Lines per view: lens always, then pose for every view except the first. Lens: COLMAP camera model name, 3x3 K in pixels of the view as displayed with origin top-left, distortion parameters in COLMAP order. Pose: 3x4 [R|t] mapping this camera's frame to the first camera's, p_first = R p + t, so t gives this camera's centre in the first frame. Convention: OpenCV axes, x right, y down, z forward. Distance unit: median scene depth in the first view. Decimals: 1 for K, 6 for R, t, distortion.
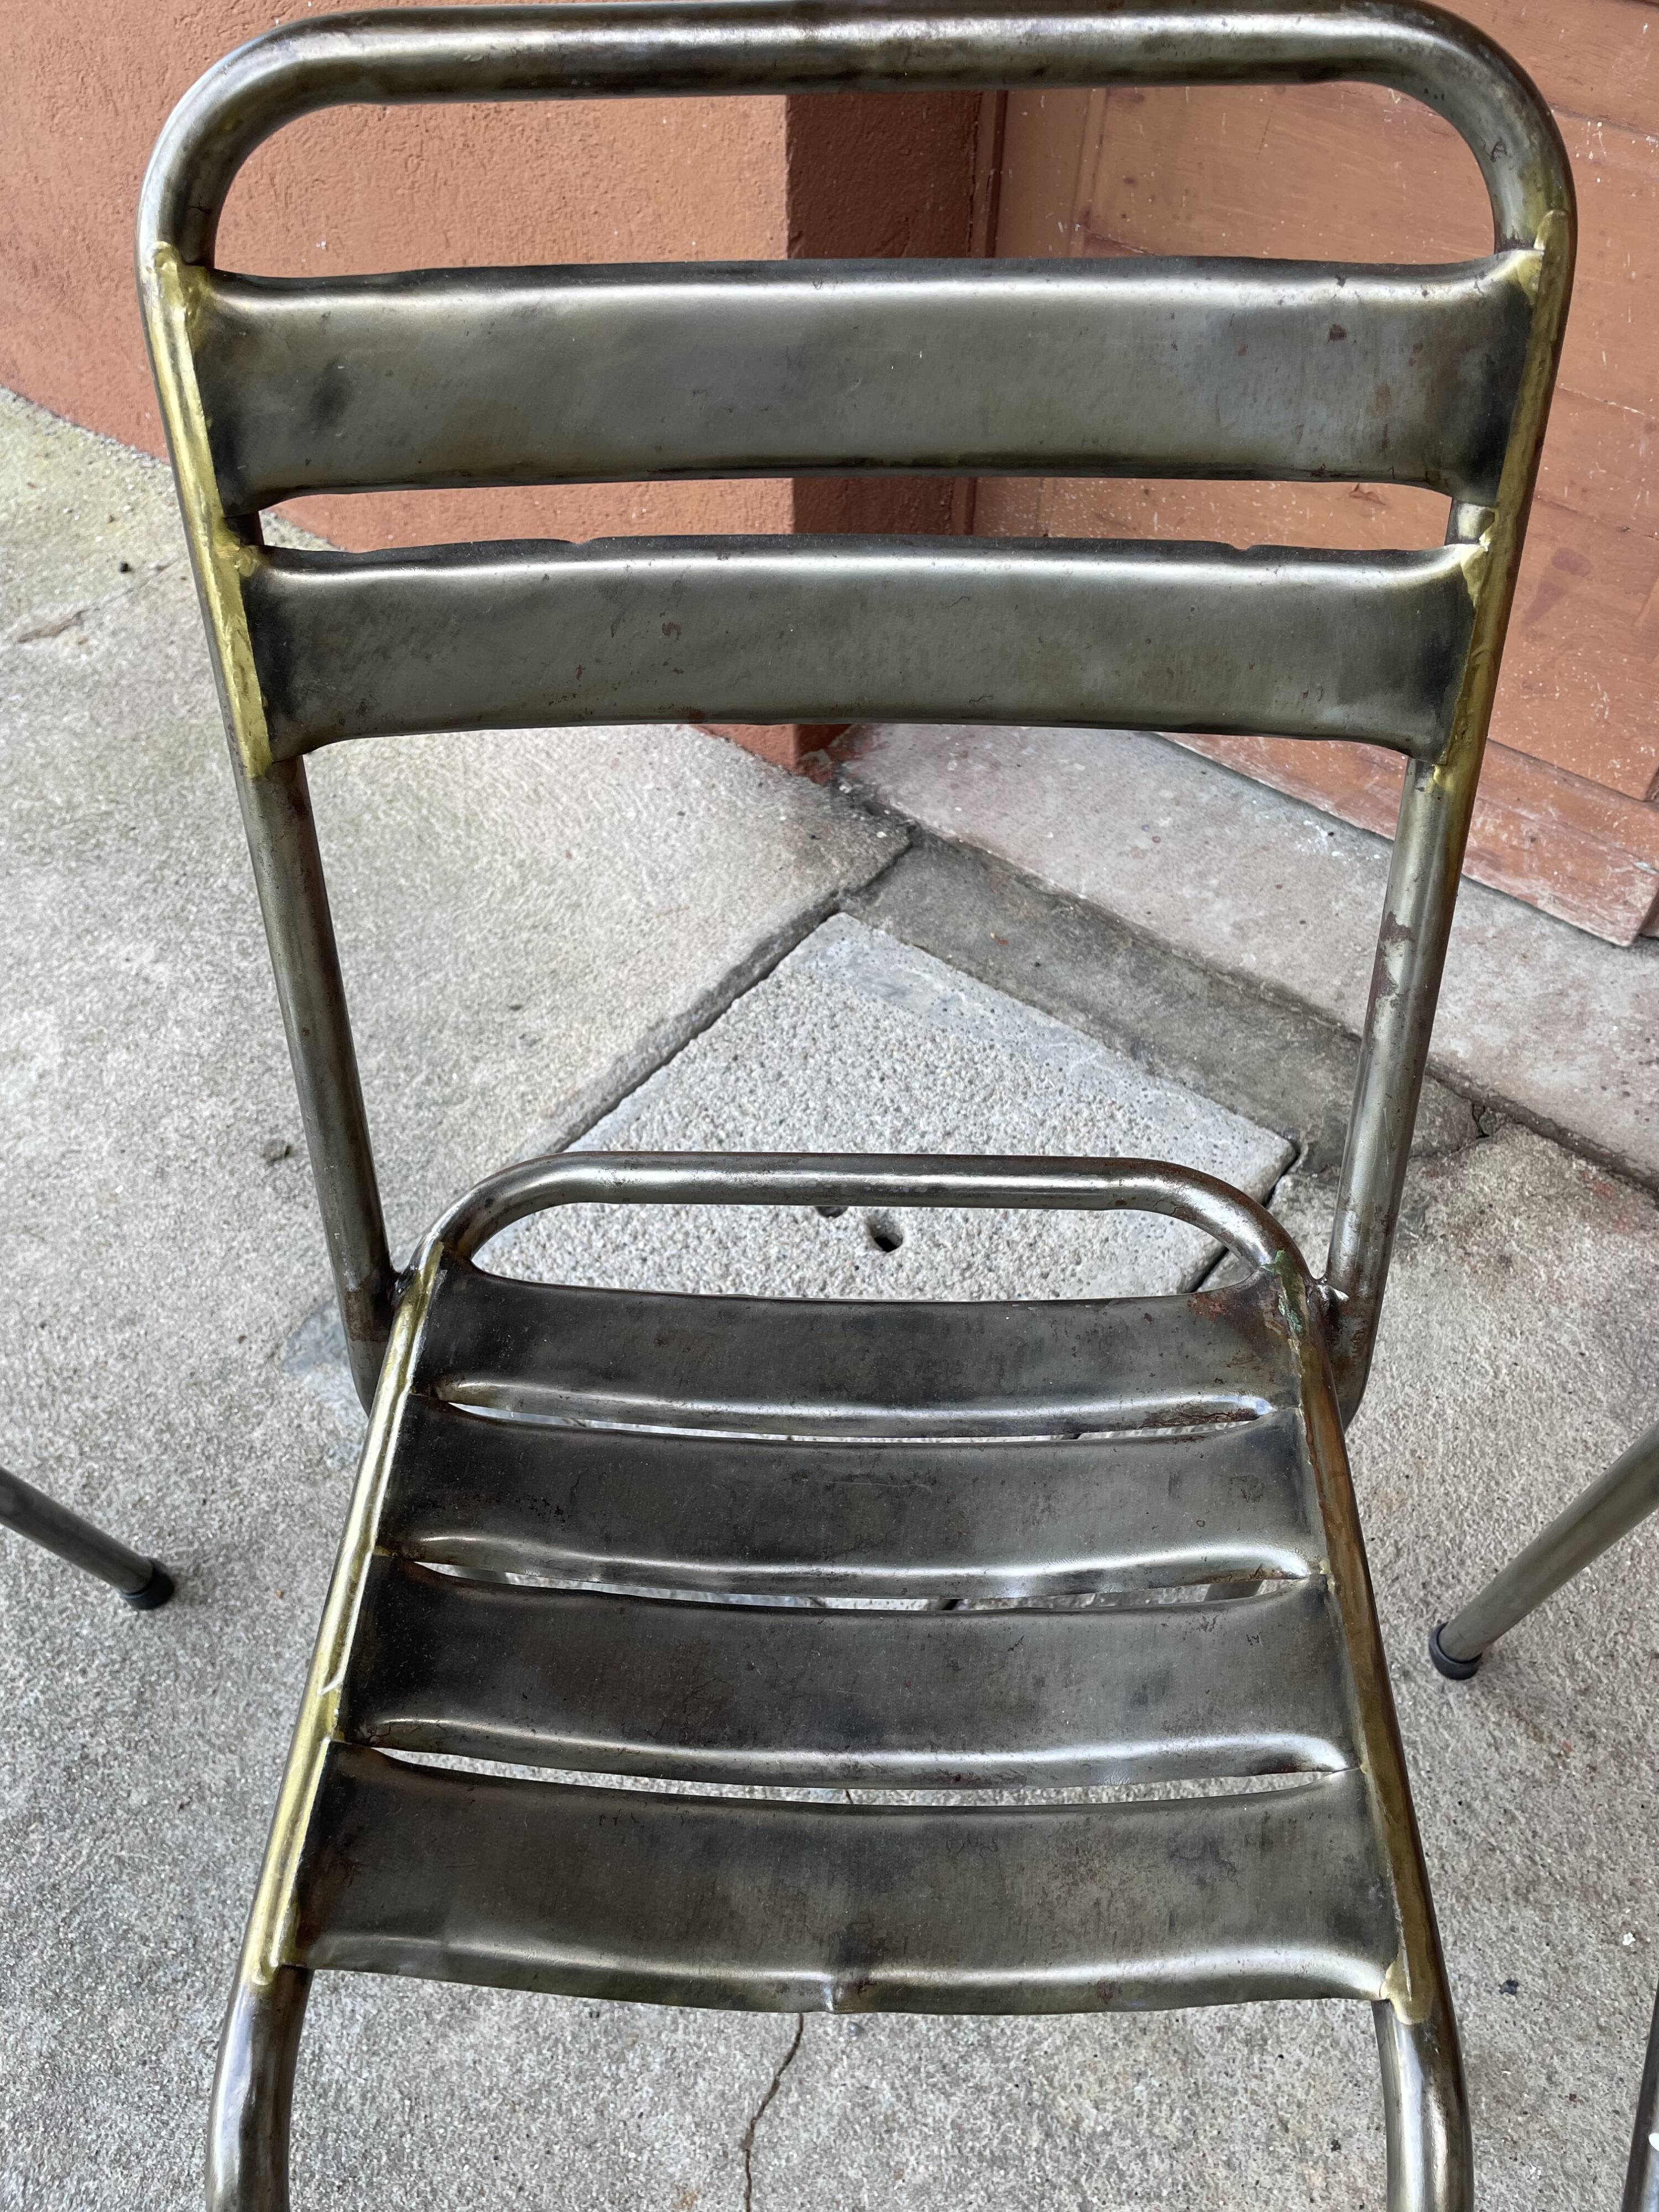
lens RADIAL K [[1678.8, 0, 829.8], [0, 1678.8, 1116.7], [0, 0, 1]] dist [0.096947, -0.131136]
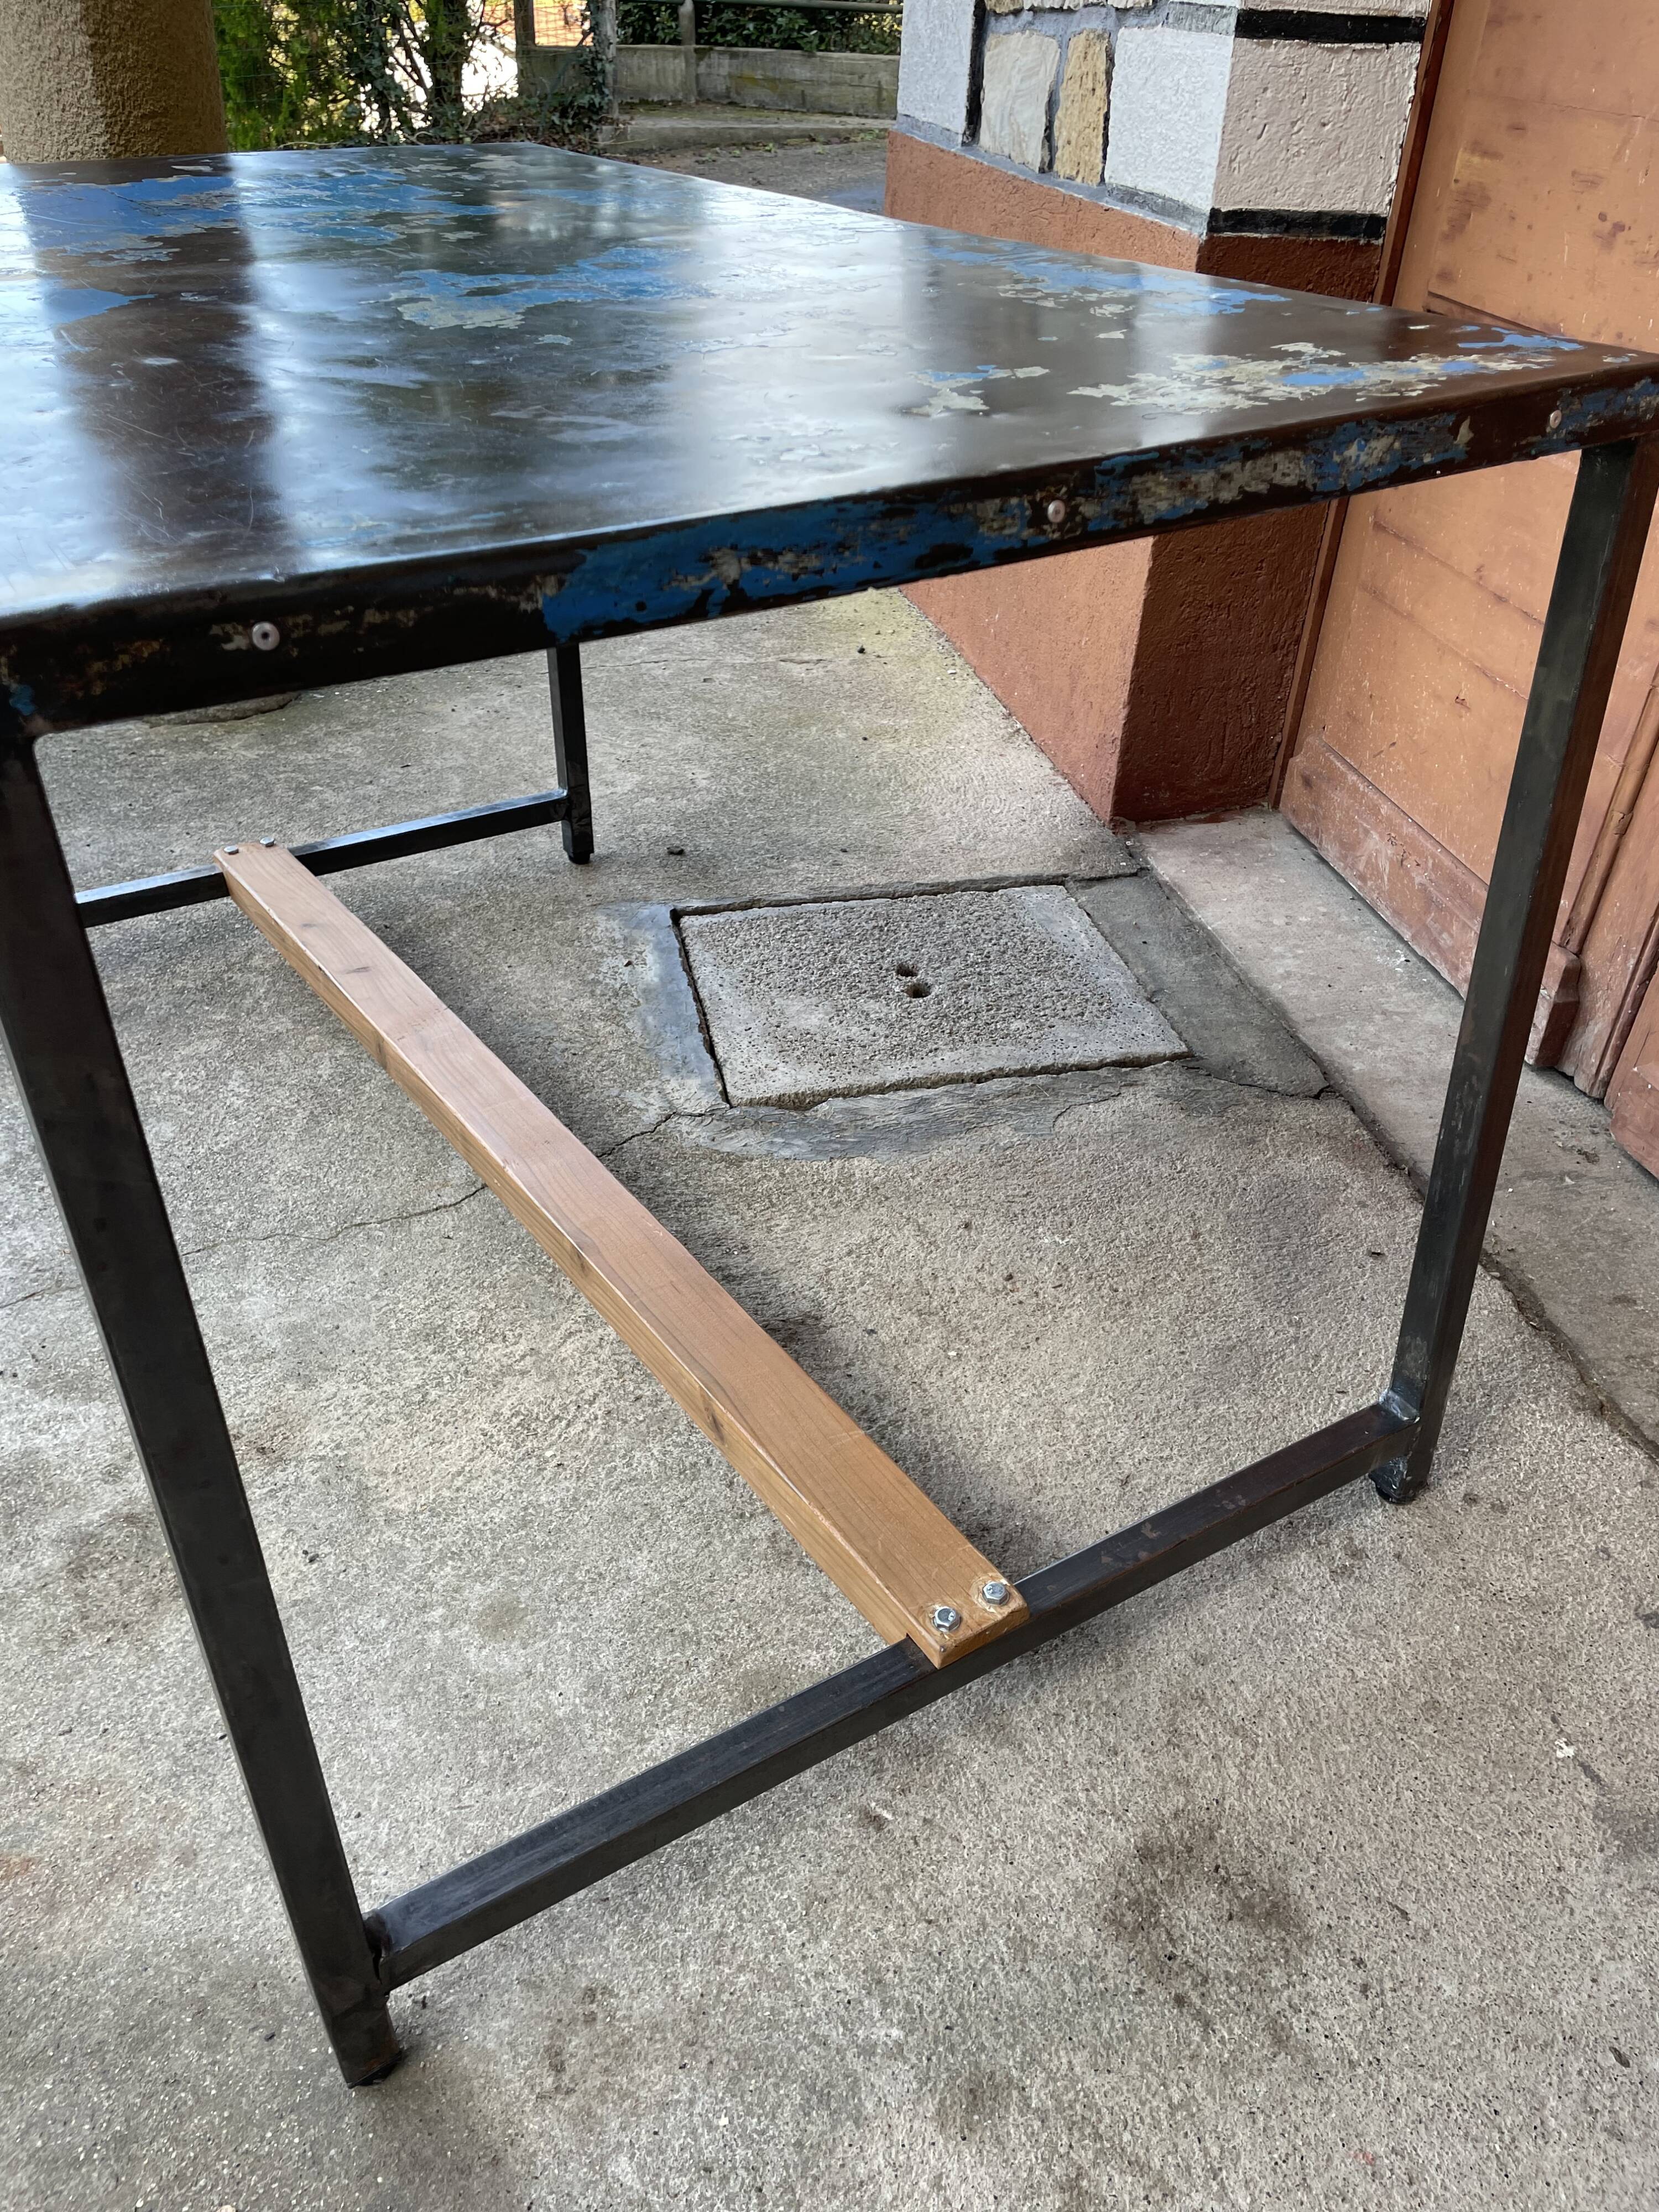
lens RADIAL K [[1667.7, 0, 847.5], [0, 1667.7, 1122.7], [0, 0, 1]] dist [0.089749, -0.116560]
pose [[0.775507, 0.386286, -0.499372, 0.758239], [-0.512450, 0.847143, -0.140514, 0.402594], [0.368761, 0.364872, 0.854917, -0.282776]]
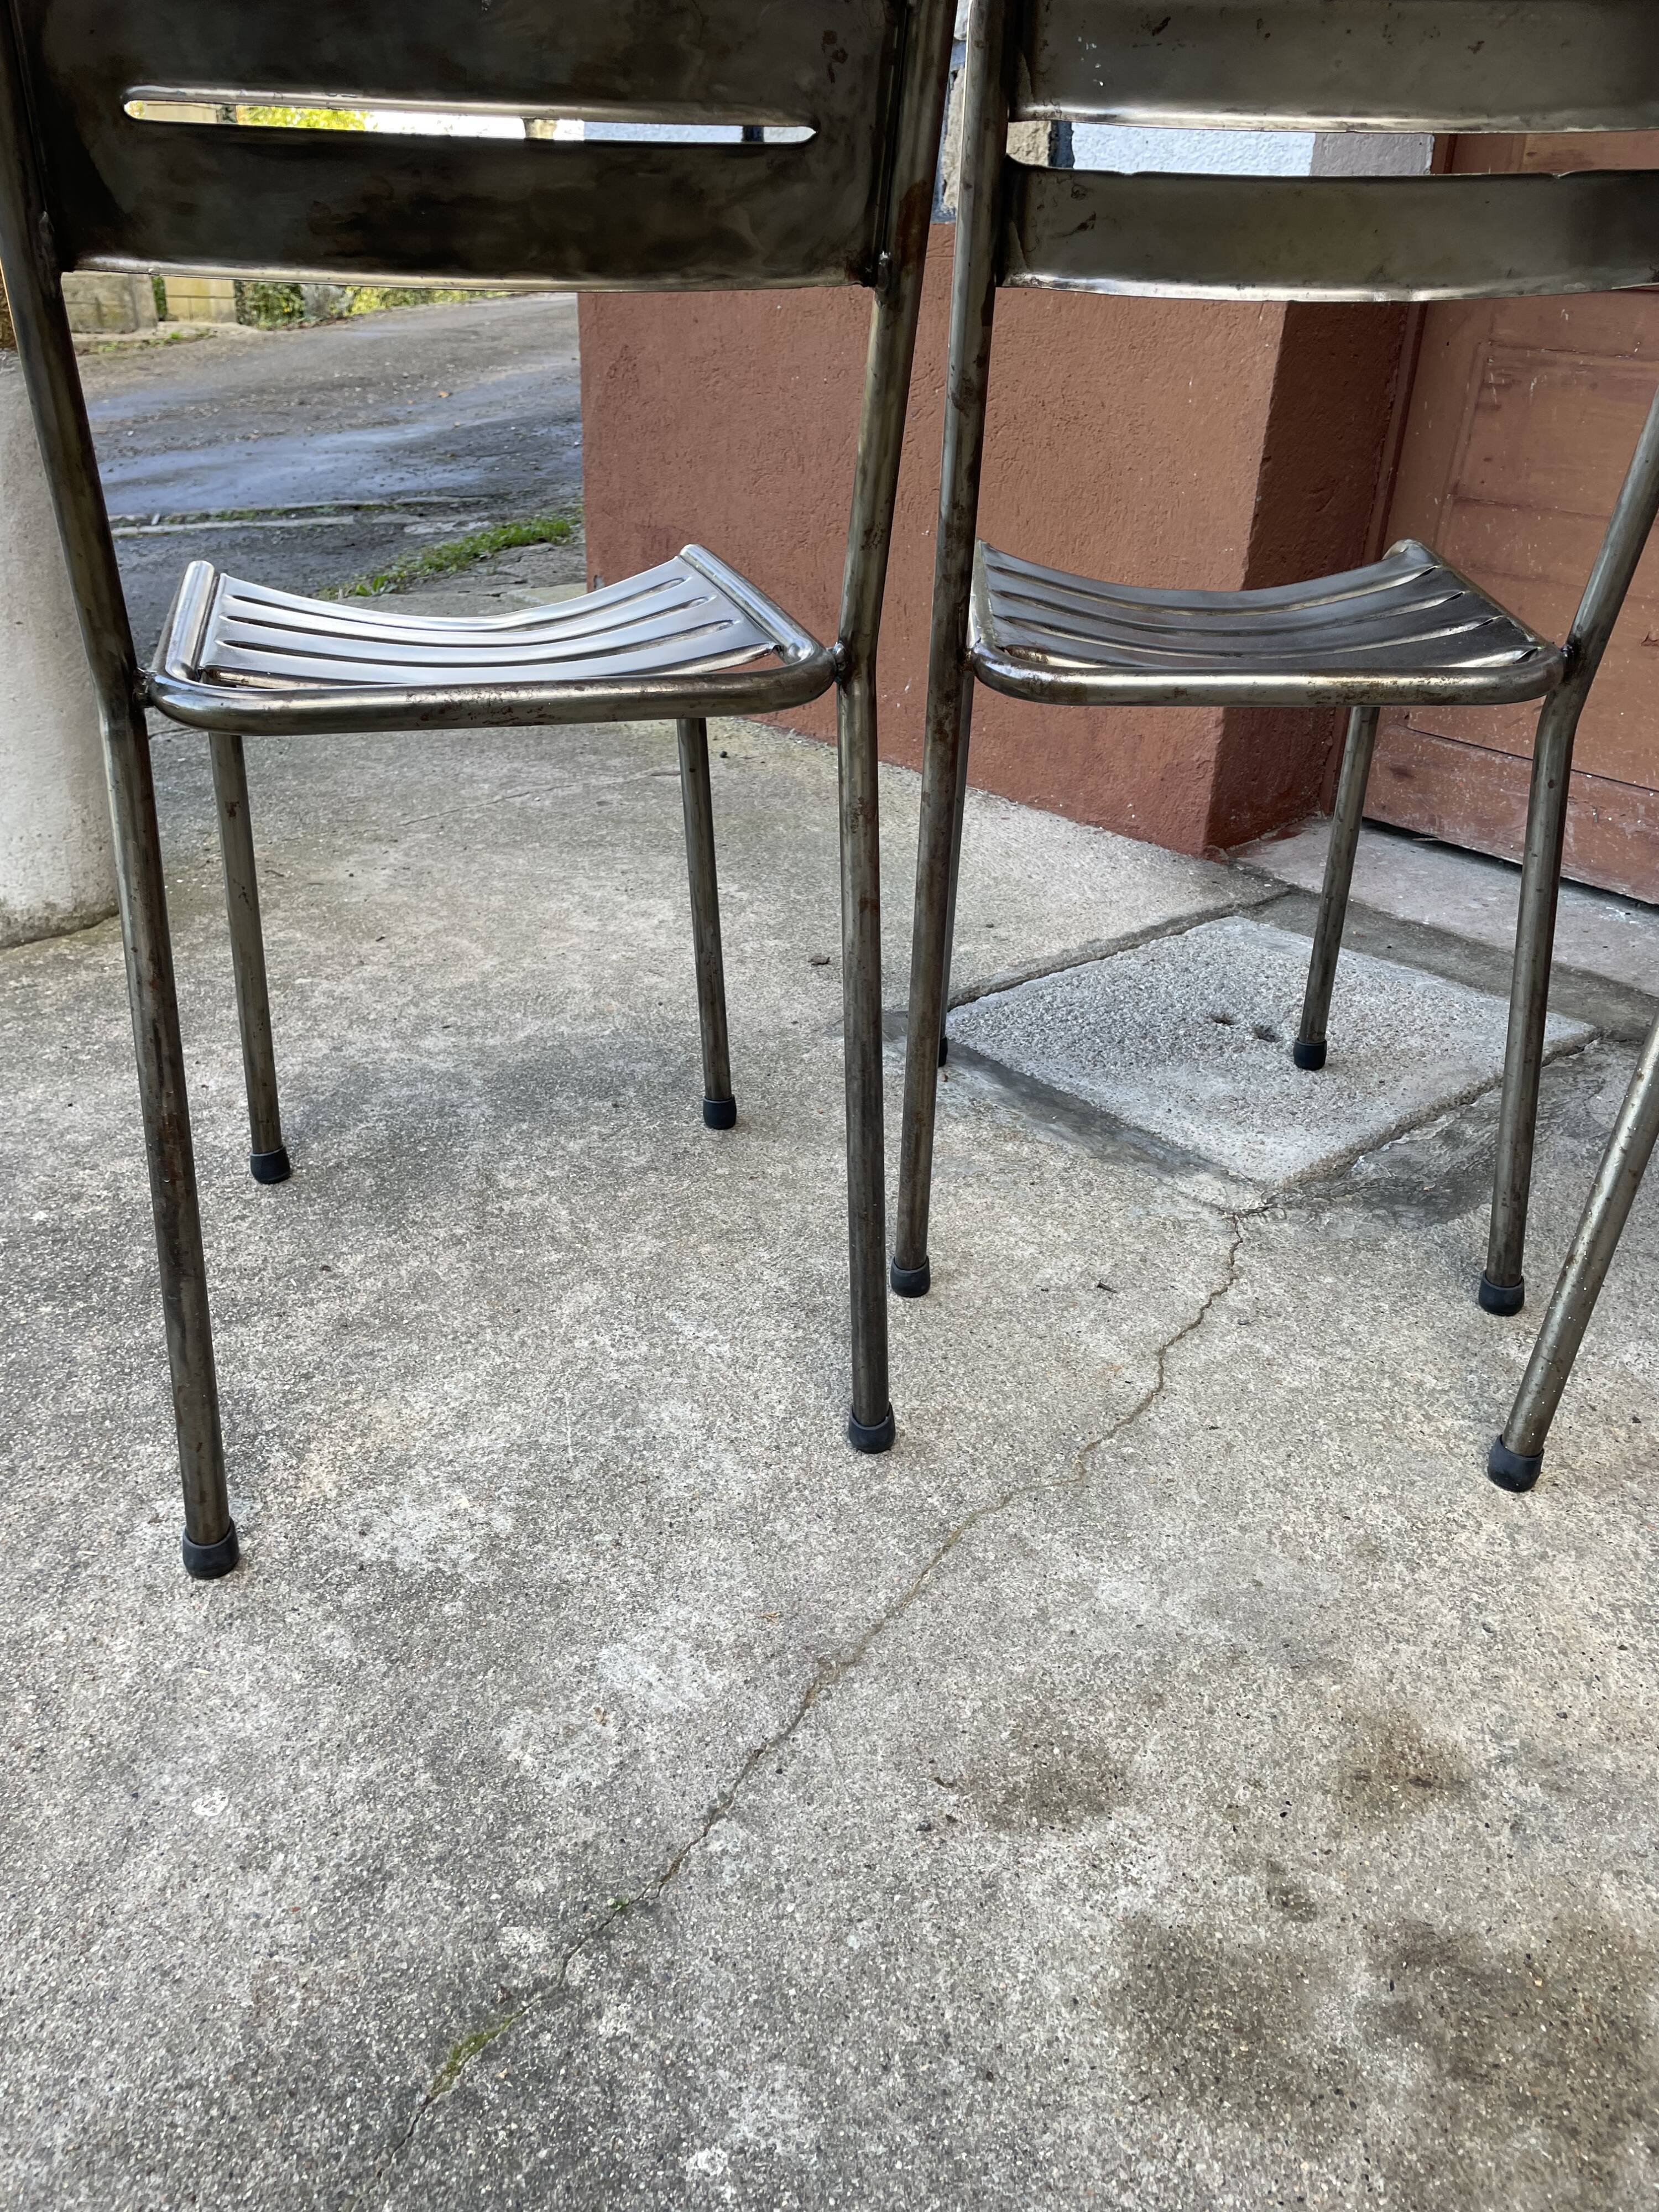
lens RADIAL K [[1667.6, 0, 814.5], [0, 1667.6, 1090.0], [0, 0, 1]] dist [0.096443, -0.126711]
pose [[0.975590, 0.125668, -0.180088, -0.068540], [-0.188709, 0.899155, -0.394852, 0.663552], [0.112307, 0.419198, 0.900922, -0.202743]]
